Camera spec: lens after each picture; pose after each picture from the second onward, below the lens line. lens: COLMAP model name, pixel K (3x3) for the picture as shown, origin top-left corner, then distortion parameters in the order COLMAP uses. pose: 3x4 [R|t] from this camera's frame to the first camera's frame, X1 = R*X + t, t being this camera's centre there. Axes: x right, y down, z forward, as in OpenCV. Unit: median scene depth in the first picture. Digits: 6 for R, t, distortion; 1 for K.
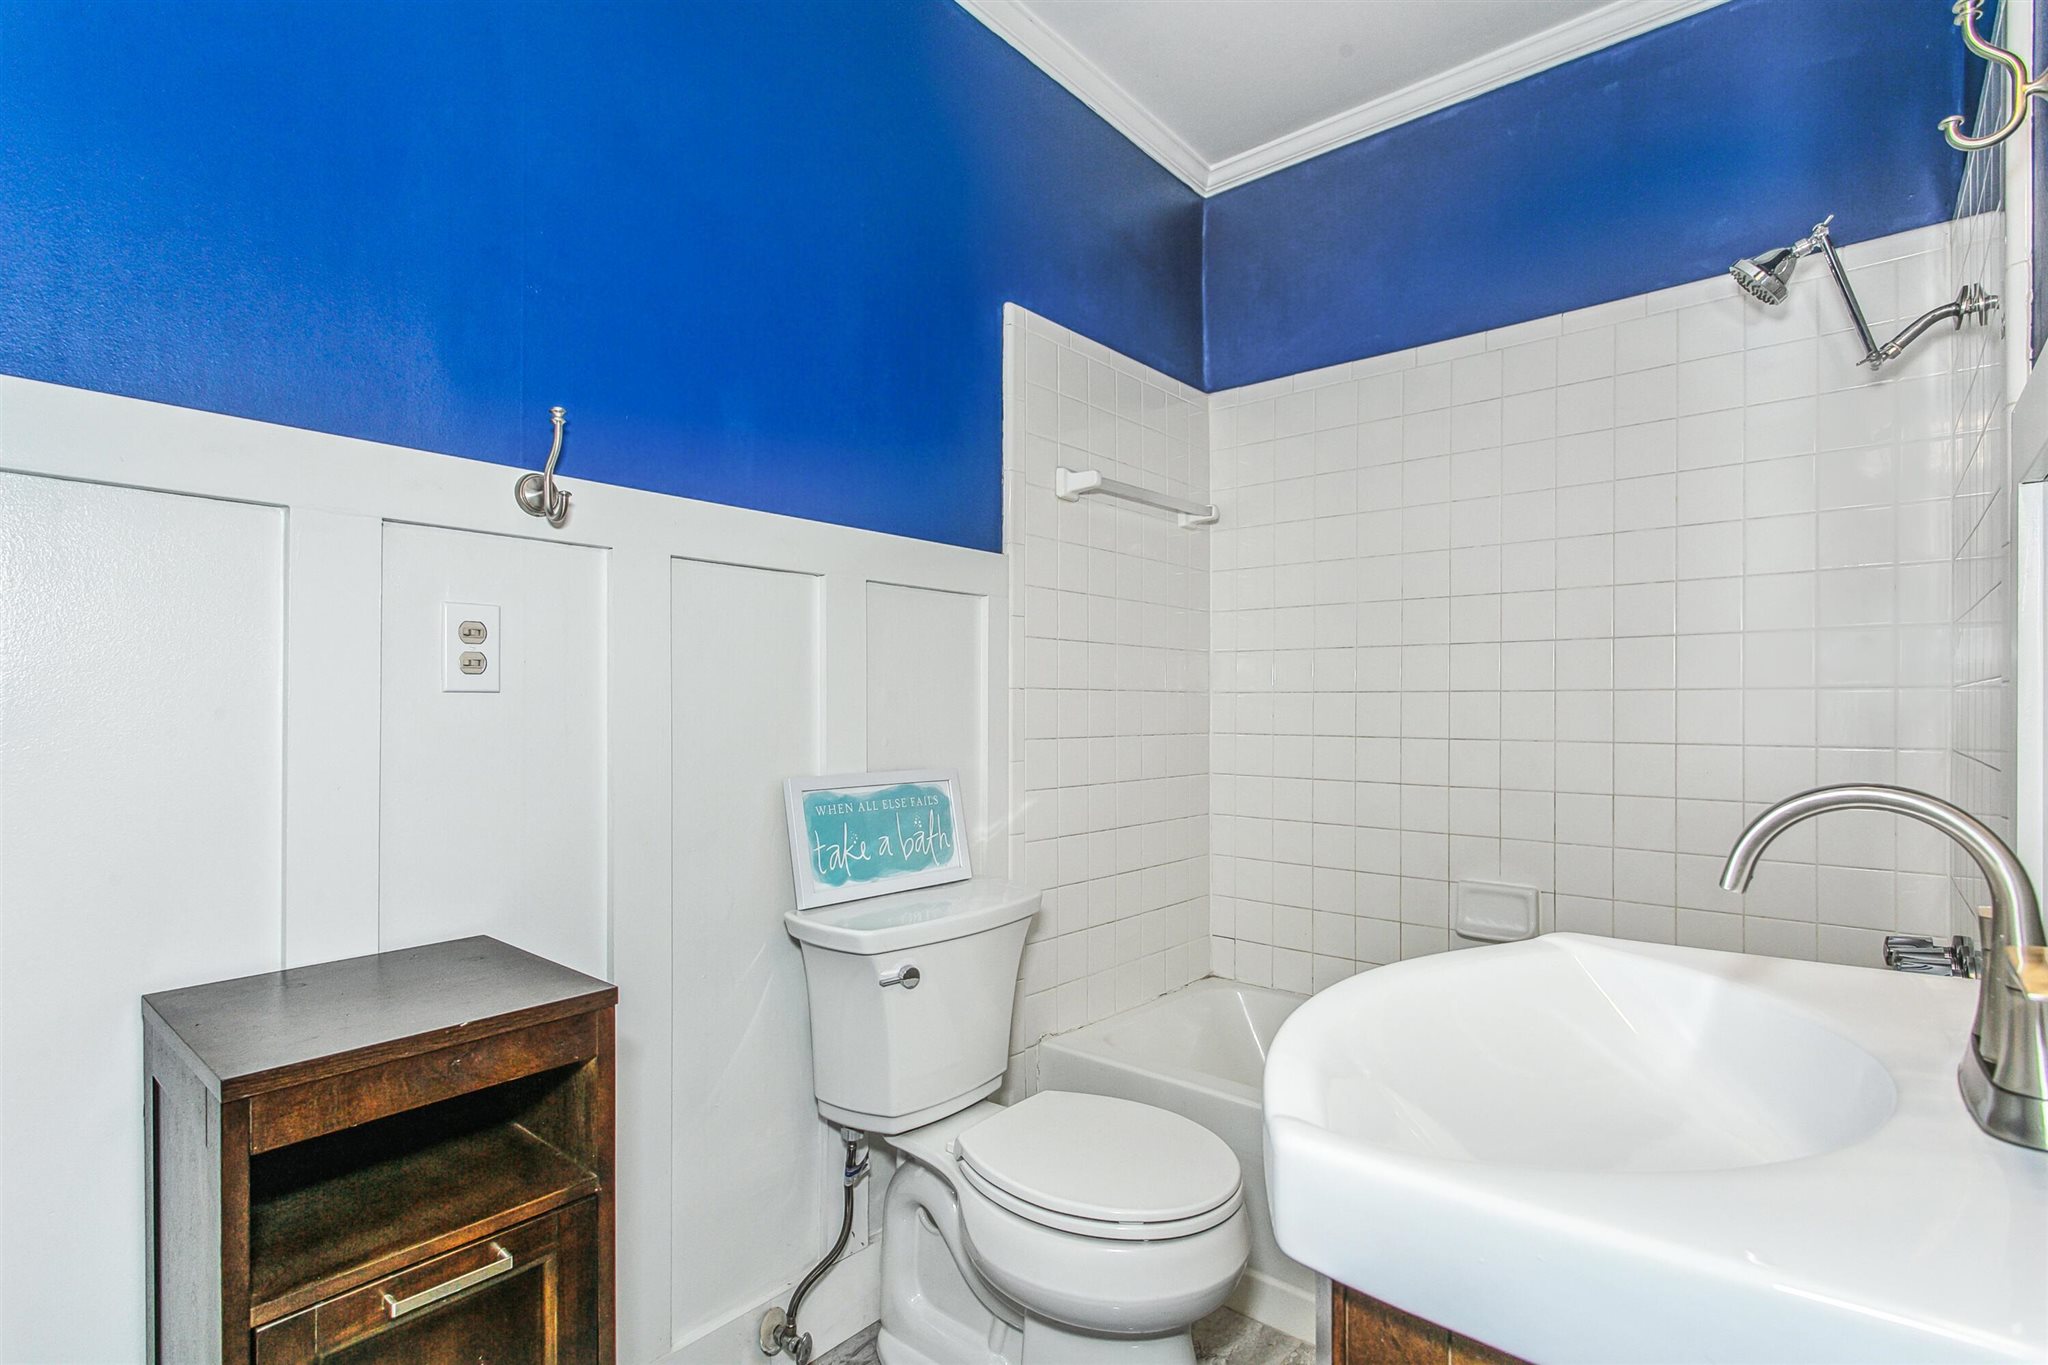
lens RADIAL K [[968.6, 0, 1019.8], [0, 968.6, 686.3], [0, 0, 1]] dist [0.001537, -0.000106]
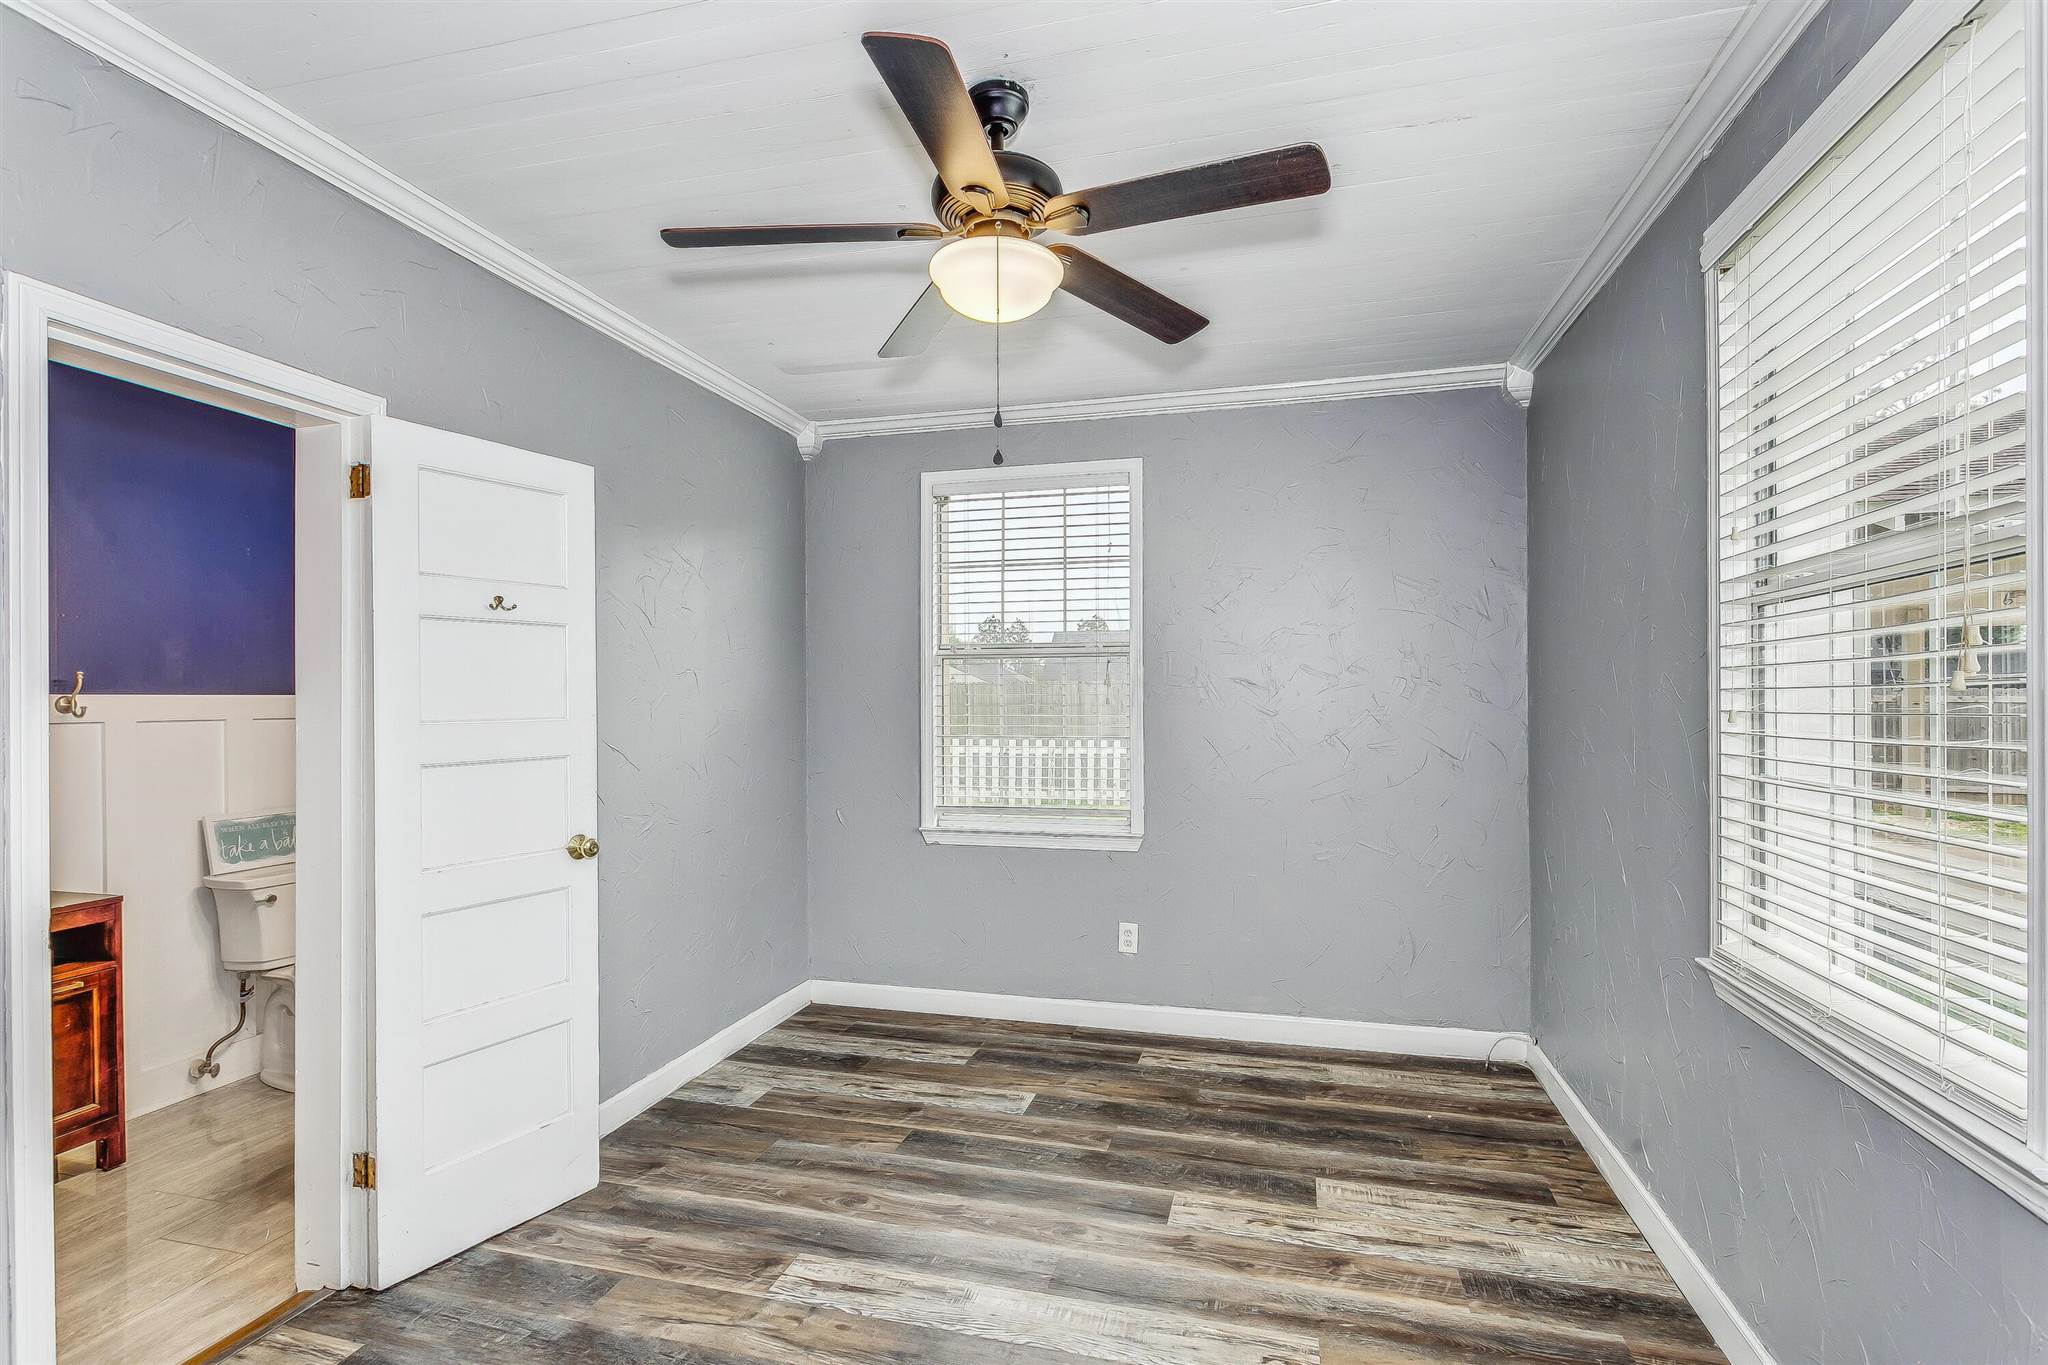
lens RADIAL K [[968.6, 0, 1021.2], [0, 968.6, 689.6], [0, 0, 1]] dist [0.001537, -0.000106]
pose [[0.903894, -0.010838, 0.427620, 0.500174], [0.010533, 0.999940, 0.003079, -0.179040], [-0.427627, 0.001721, 0.903954, -1.787284]]
